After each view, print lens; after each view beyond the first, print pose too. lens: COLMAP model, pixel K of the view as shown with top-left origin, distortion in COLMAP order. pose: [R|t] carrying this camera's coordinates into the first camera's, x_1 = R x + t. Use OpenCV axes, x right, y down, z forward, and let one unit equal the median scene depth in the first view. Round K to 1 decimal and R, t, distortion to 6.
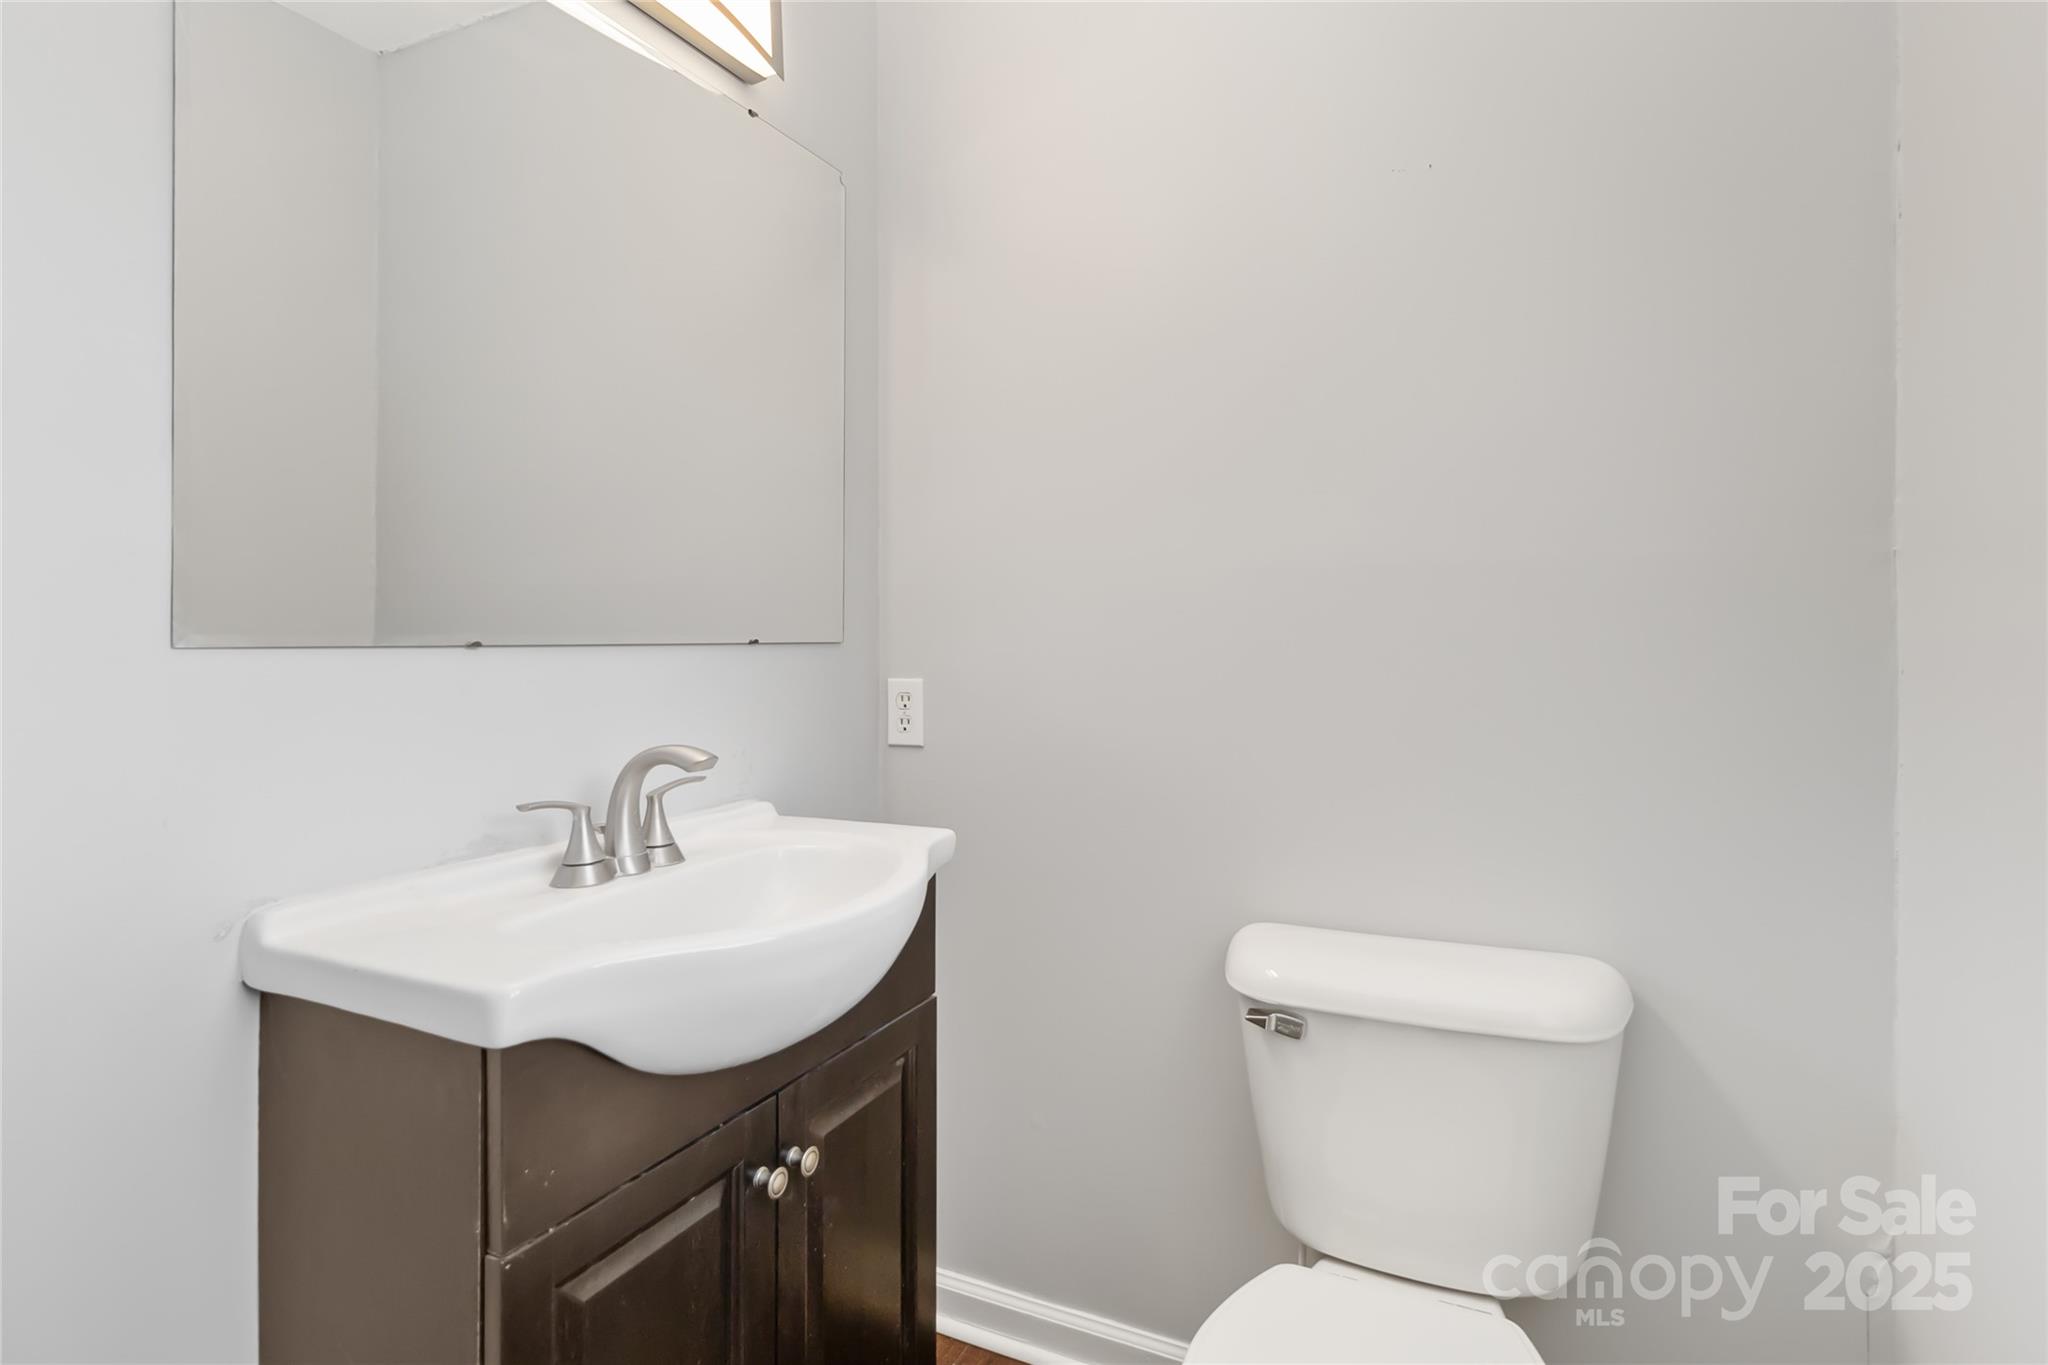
lens RADIAL K [[983.1, 0, 1026.3], [0, 983.1, 669.5], [0, 0, 1]] dist [-0.002115, 0.000015]
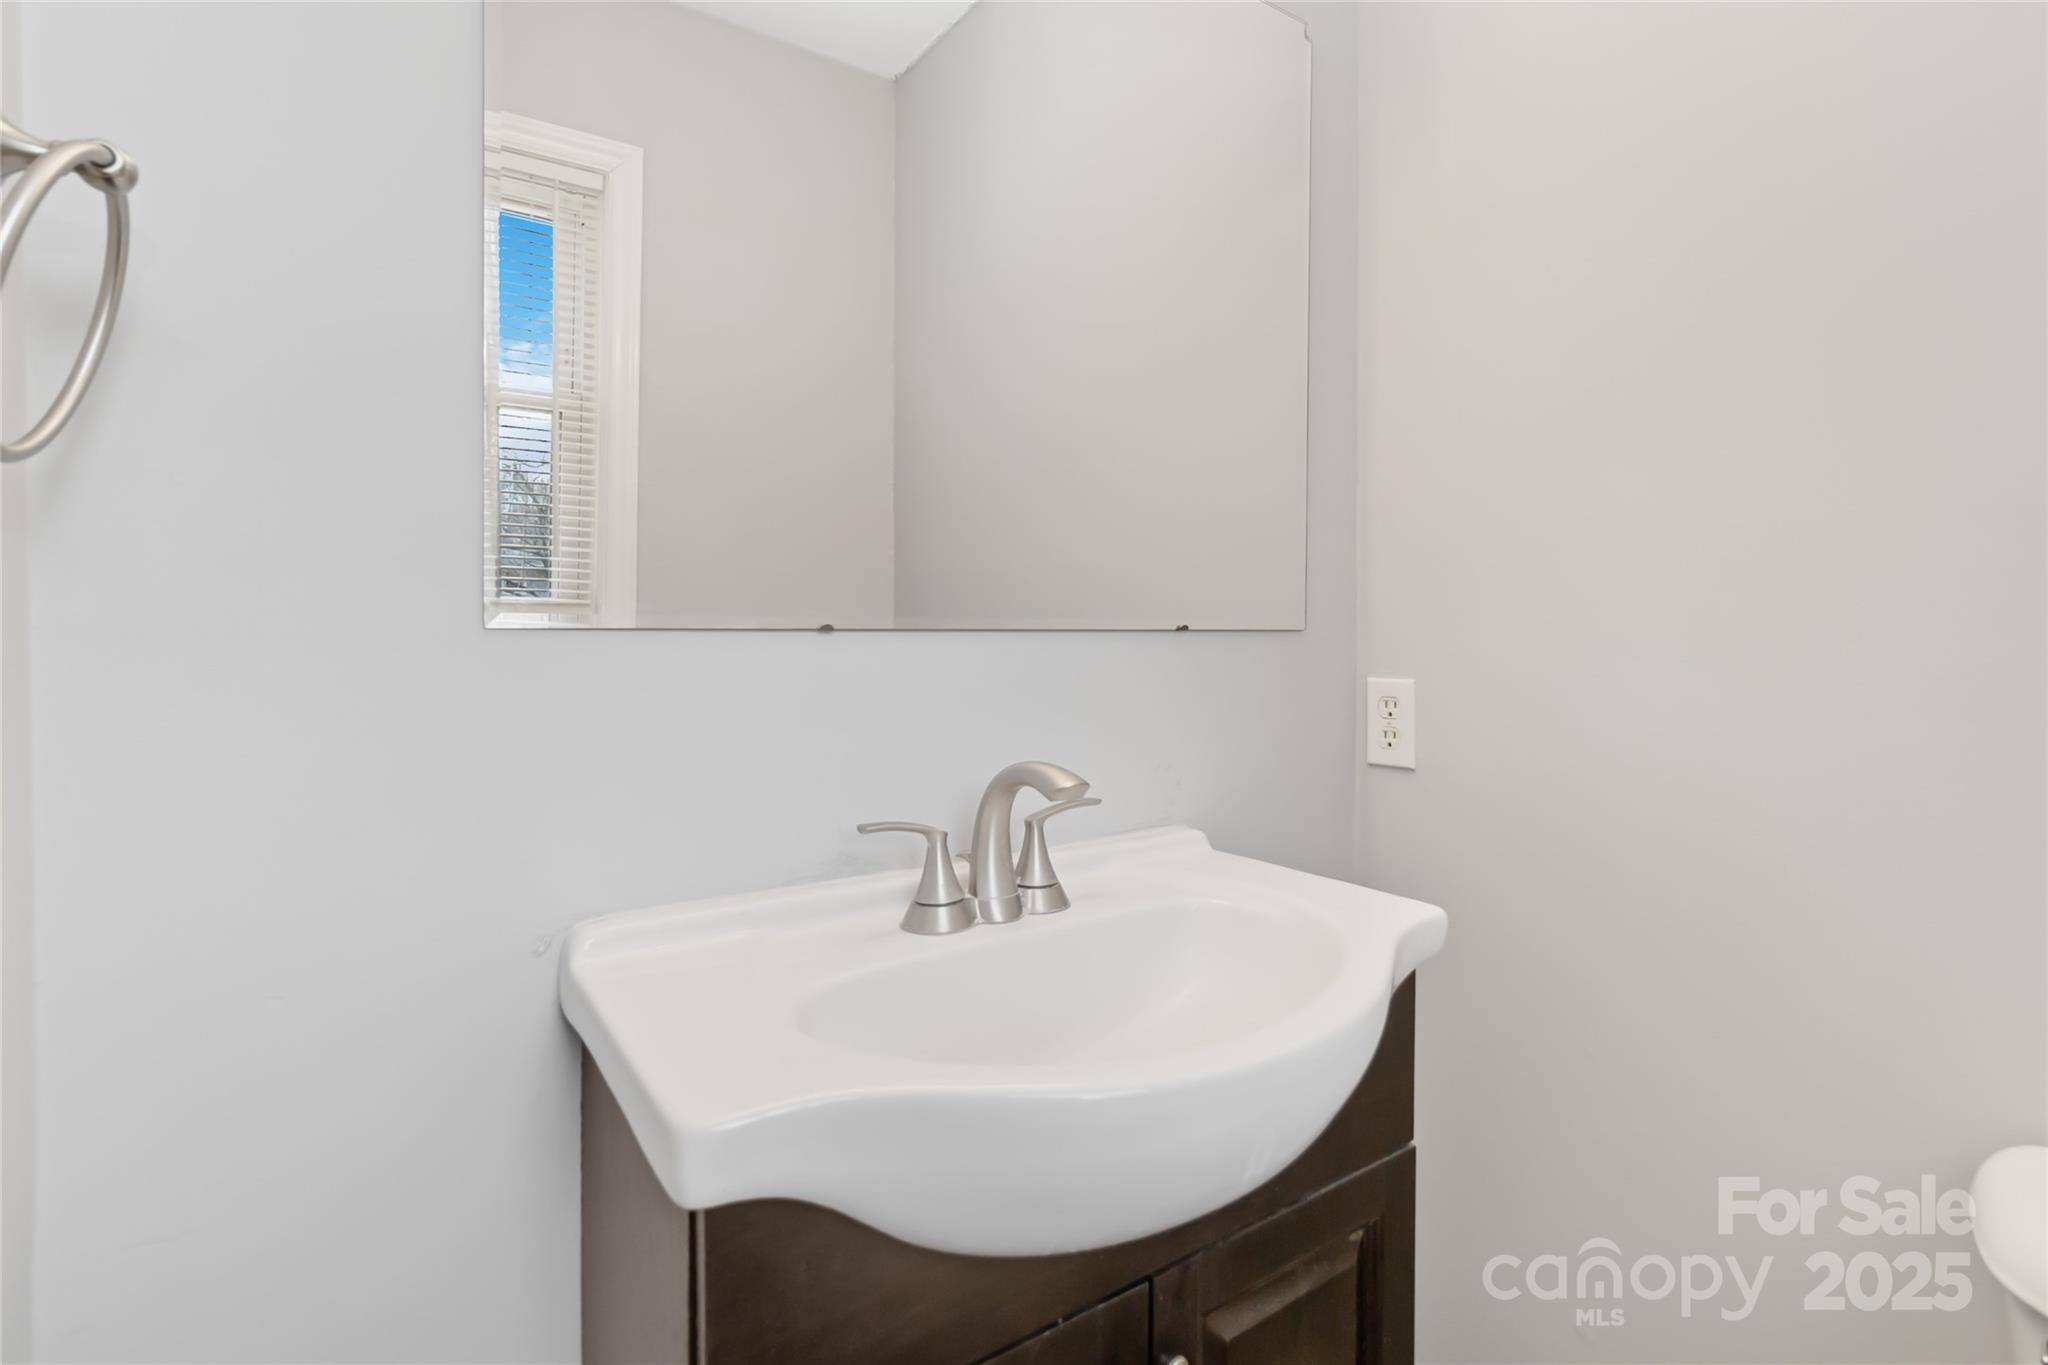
lens RADIAL K [[983.1, 0, 1044.0], [0, 983.1, 643.8], [0, 0, 1]] dist [-0.002115, 0.000015]
pose [[0.878599, 0.012921, -0.477385, 0.004172], [-0.019906, 0.999756, -0.009575, -0.006839], [0.477145, 0.017915, 0.878642, 0.315033]]
